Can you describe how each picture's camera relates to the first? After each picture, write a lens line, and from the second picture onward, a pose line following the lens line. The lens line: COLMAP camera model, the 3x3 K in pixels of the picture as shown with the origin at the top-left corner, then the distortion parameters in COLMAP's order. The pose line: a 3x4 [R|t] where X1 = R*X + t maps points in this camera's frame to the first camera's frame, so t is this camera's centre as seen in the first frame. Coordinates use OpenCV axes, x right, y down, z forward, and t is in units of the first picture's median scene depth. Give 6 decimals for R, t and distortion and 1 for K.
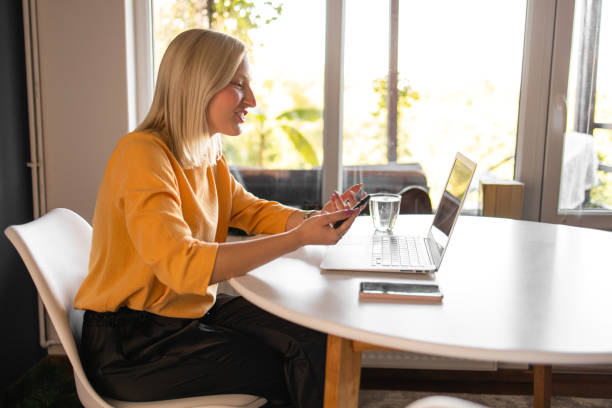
lens RADIAL K [[750.7, 0, 306.6], [0, 750.7, 229.4], [0, 0, 1]] dist [0.321879, -0.005110]
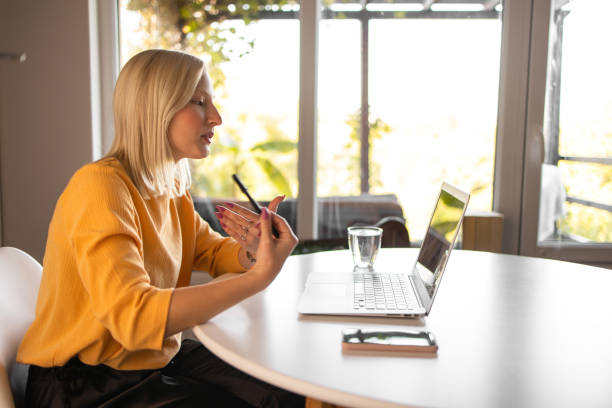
lens RADIAL K [[715.9, 0, 304.4], [0, 715.9, 228.7], [0, 0, 1]] dist [0.238120, 0.008761]
pose [[0.999432, -0.006795, 0.033013, -0.000291], [0.008080, 0.999209, -0.038943, -0.011489], [-0.032723, 0.039187, 0.998696, 0.116466]]
